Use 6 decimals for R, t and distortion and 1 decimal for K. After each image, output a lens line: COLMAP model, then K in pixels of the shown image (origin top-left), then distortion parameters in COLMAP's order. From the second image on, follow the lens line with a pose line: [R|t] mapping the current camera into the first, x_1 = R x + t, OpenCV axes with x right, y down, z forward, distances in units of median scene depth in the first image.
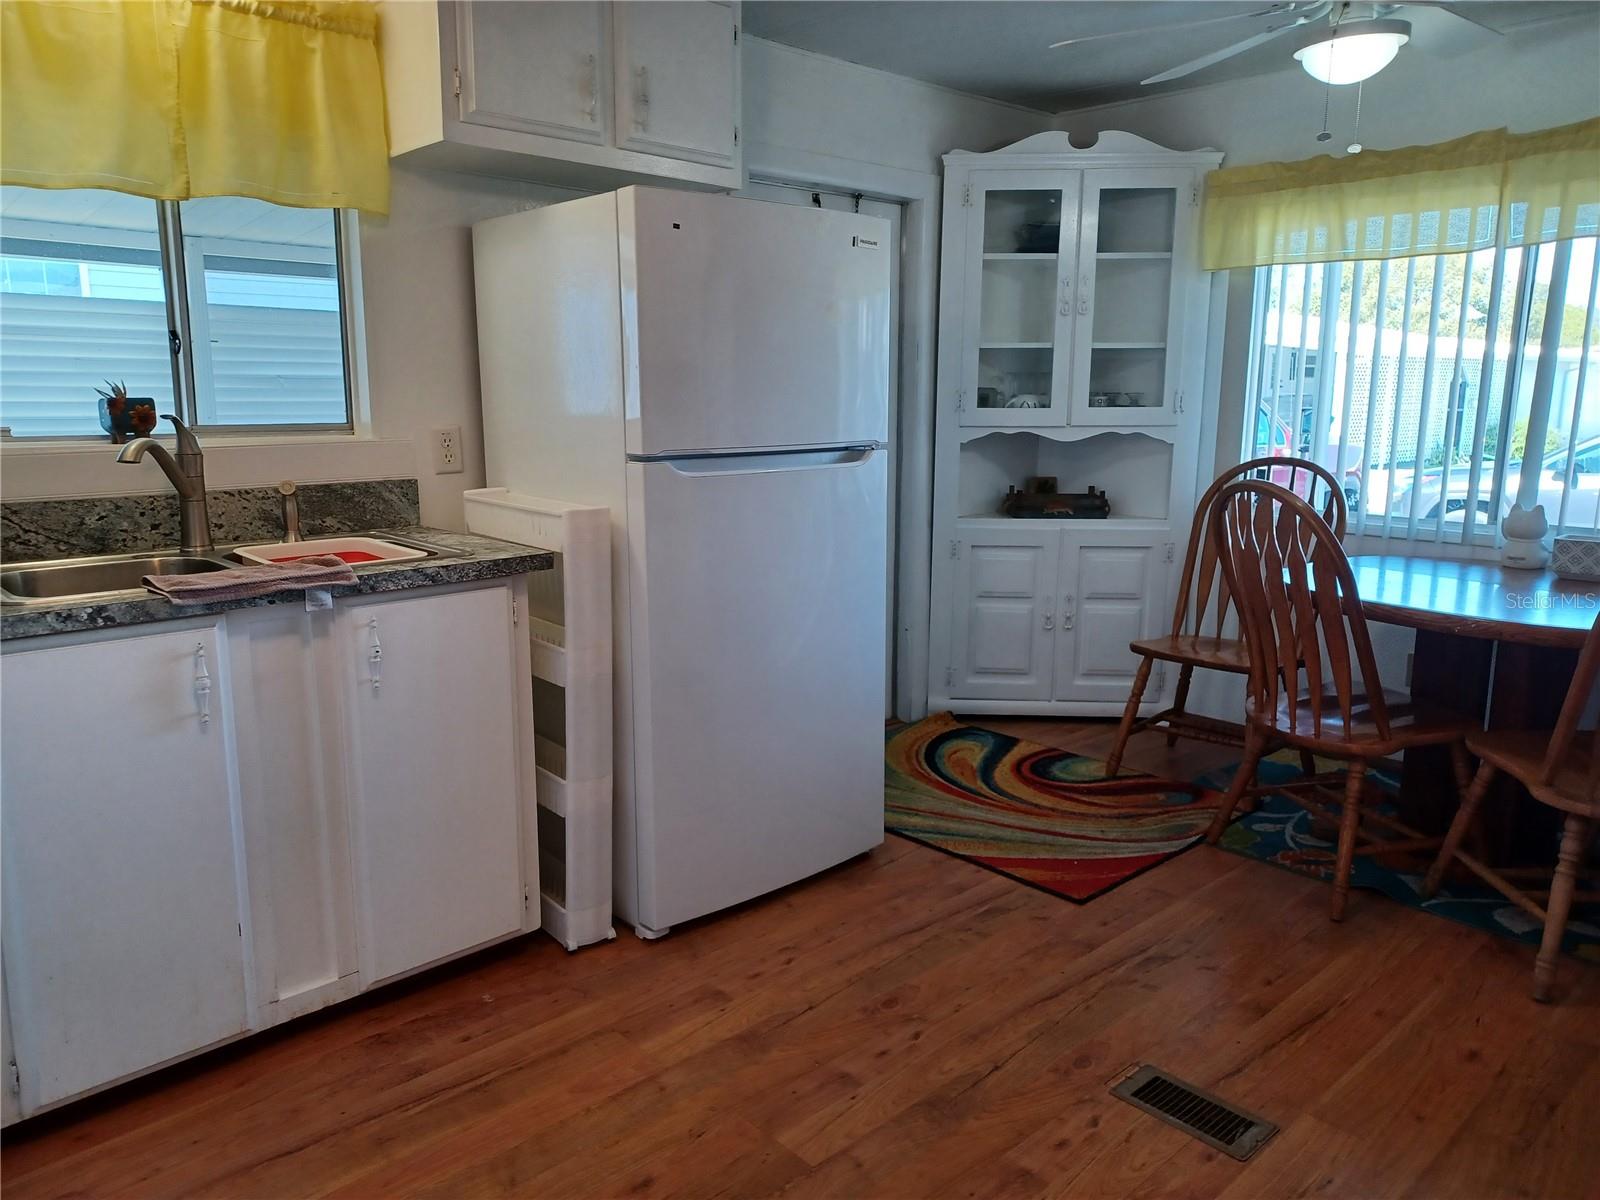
lens RADIAL K [[1149.2, 0, 800.0], [0, 1149.2, 600.0], [0, 0, 1]] dist [0.032781, -0.002813]
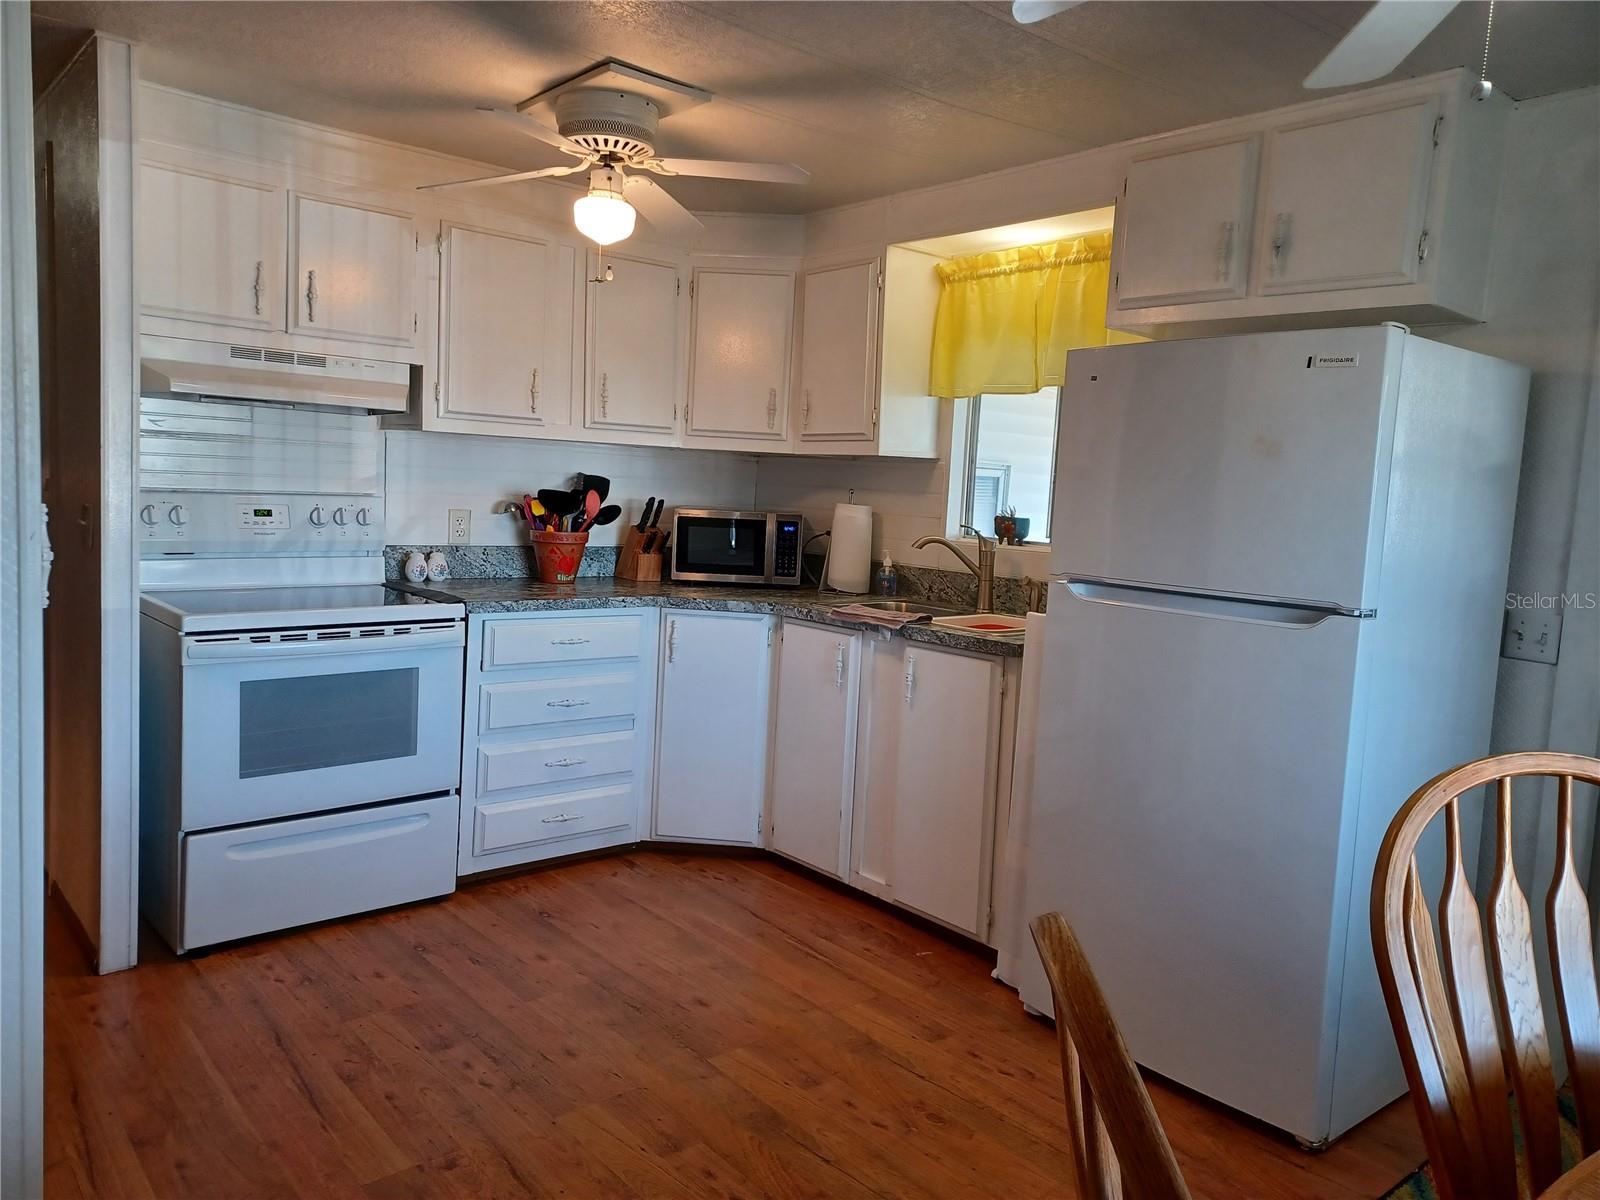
lens RADIAL K [[1149.2, 0, 800.0], [0, 1149.2, 600.0], [0, 0, 1]] dist [0.032781, -0.002813]
pose [[-0.048263, 0.096753, -0.994138, 1.087065], [-0.236979, 0.965770, 0.105497, -0.172420], [0.970315, 0.240681, -0.023683, 0.832995]]
